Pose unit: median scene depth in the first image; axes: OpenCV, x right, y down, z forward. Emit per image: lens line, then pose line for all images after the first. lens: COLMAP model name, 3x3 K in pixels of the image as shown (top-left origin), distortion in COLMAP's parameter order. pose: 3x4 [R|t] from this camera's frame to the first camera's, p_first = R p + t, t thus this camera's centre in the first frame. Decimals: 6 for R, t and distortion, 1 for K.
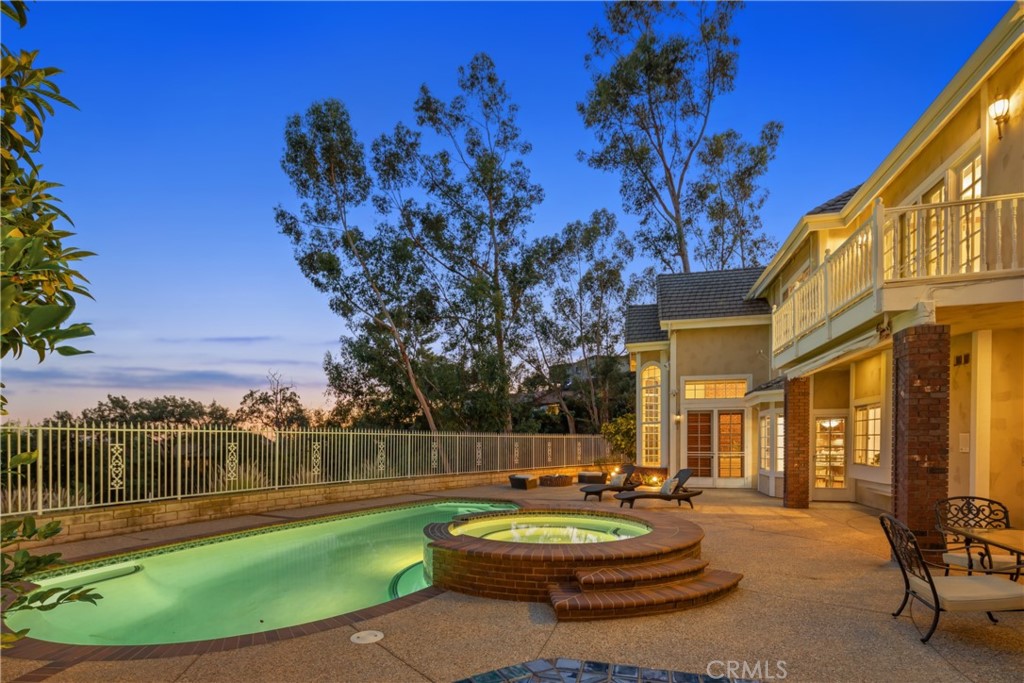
lens RADIAL K [[494.3, 0, 510.4], [0, 494.3, 433.6], [0, 0, 1]] dist [0.003363, -0.000022]
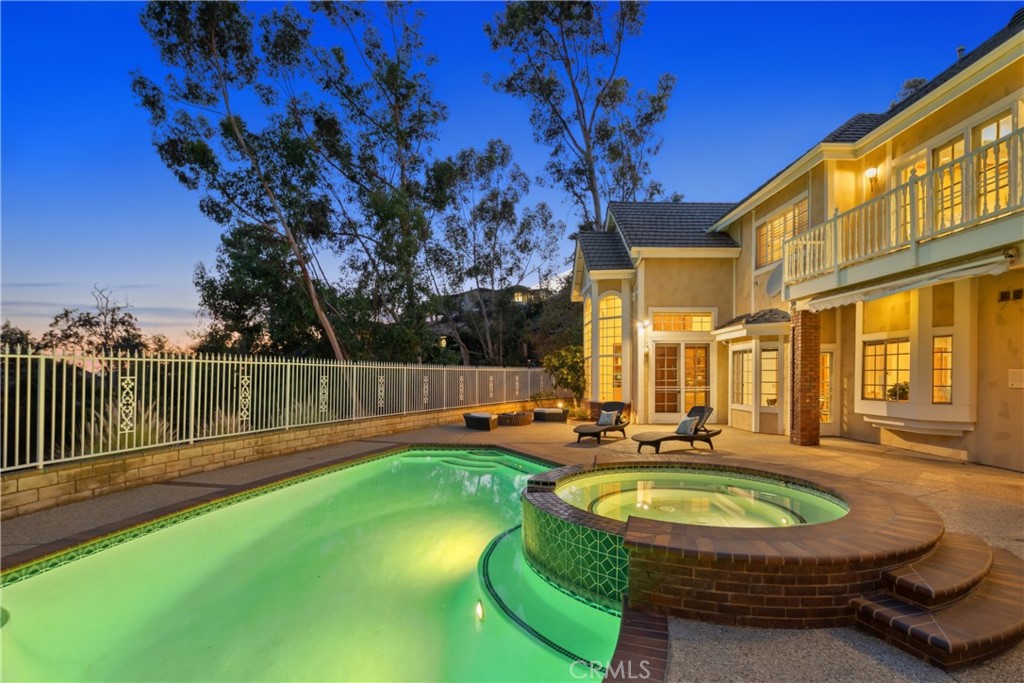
lens RADIAL K [[496.2, 0, 512.0], [0, 496.2, 364.2], [0, 0, 1]] dist [0.002442, -0.000594]
pose [[0.964278, 0.008959, 0.264740, -0.092960], [-0.007577, 0.999952, -0.006238, 0.001097], [-0.264783, 0.004009, 0.964300, 0.086482]]
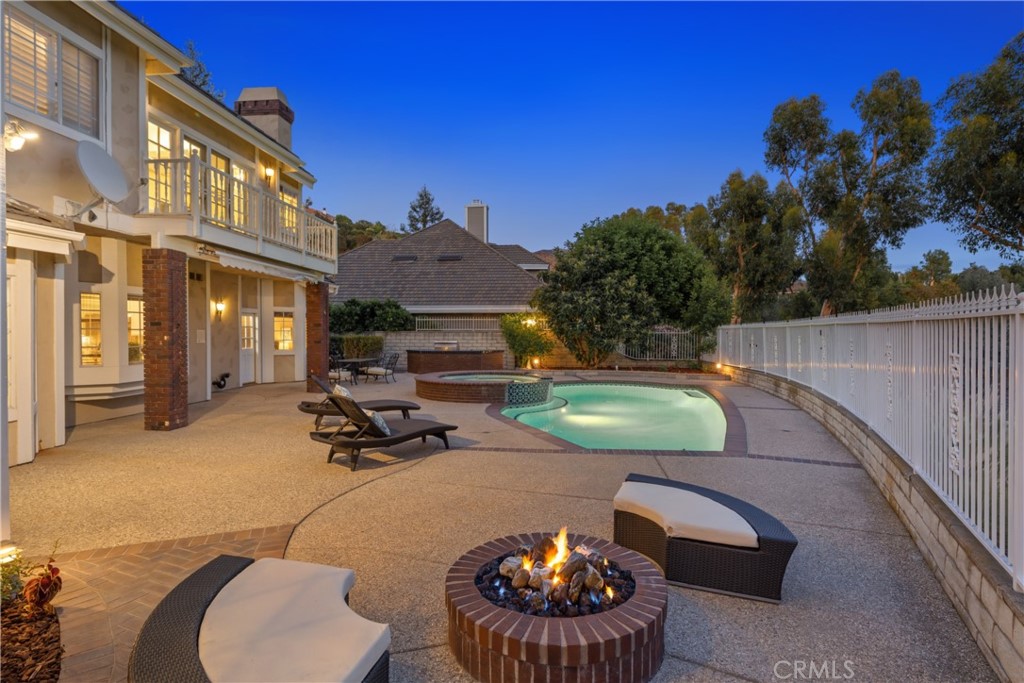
lens RADIAL K [[504.4, 0, 512.0], [0, 504.4, 341.5], [0, 0, 1]] dist [-0.002882, -0.001398]
pose [[-0.983592, -0.002608, -0.180387, 0.083675], [-0.003332, 0.999988, 0.003707, 0.006906], [0.180375, 0.004248, -0.983589, 0.728161]]
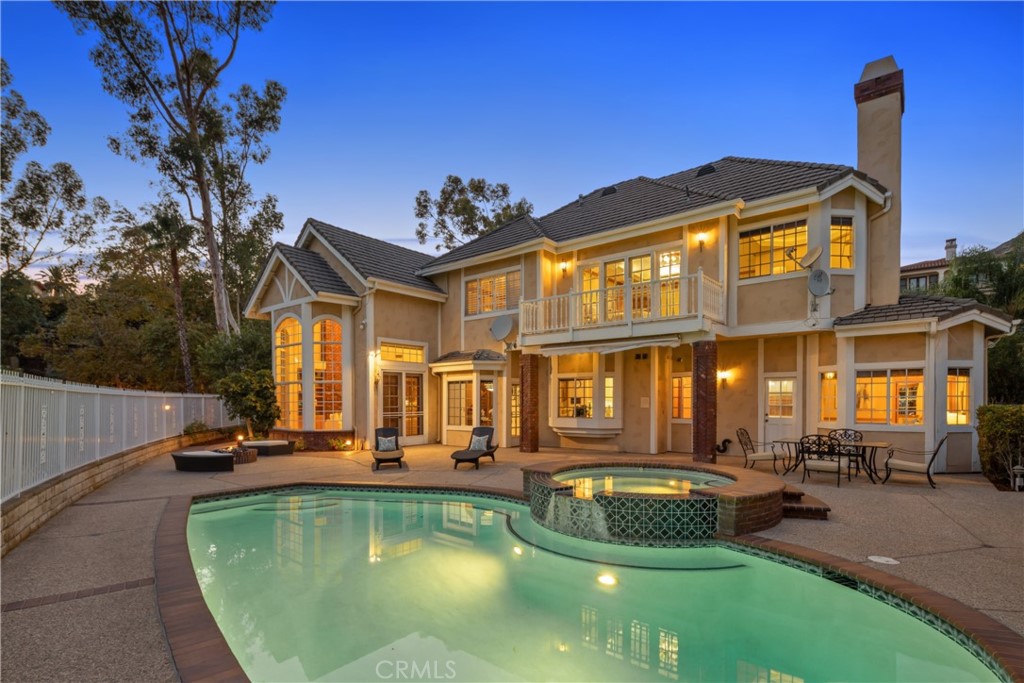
lens RADIAL K [[501.1, 0, 512.8], [0, 501.1, 394.6], [0, 0, 1]] dist [0.000566, -0.000612]
pose [[0.399250, 0.012038, 0.916763, -0.270415], [-0.012209, 0.999895, -0.007812, 0.002755], [-0.916761, -0.008074, 0.399355, 0.201109]]
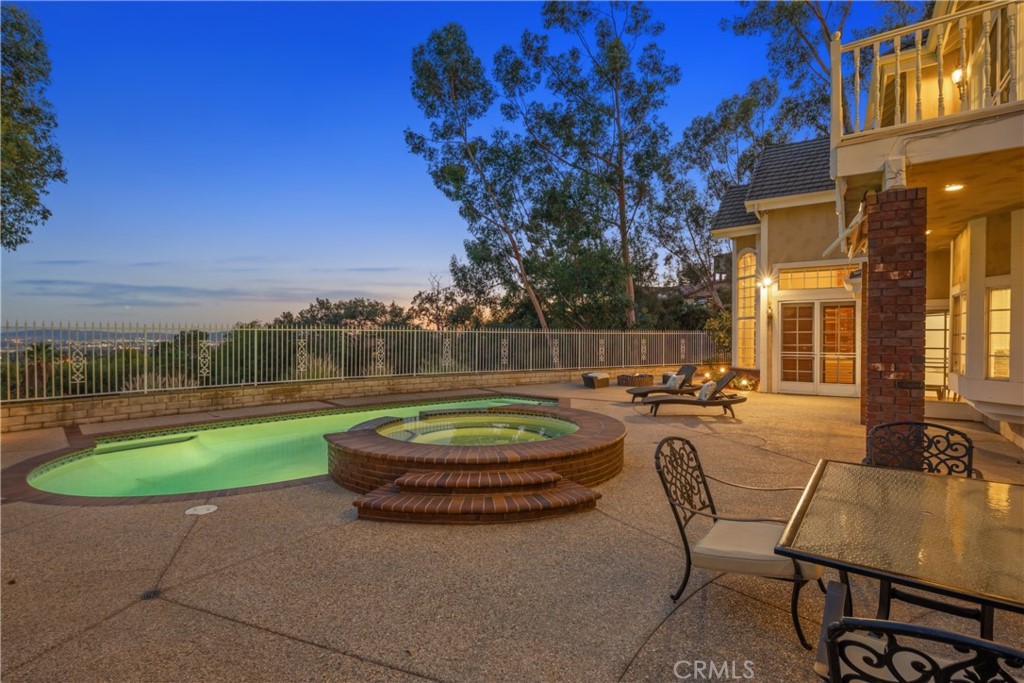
lens RADIAL K [[491.0, 0, 510.7], [0, 491.0, 328.7], [0, 0, 1]] dist [0.002014, -0.000445]
pose [[0.941050, -0.002443, -0.338258, 0.117367], [0.002542, 0.999997, -0.000149, -0.002326], [0.338257, -0.000720, 0.941053, 0.022694]]
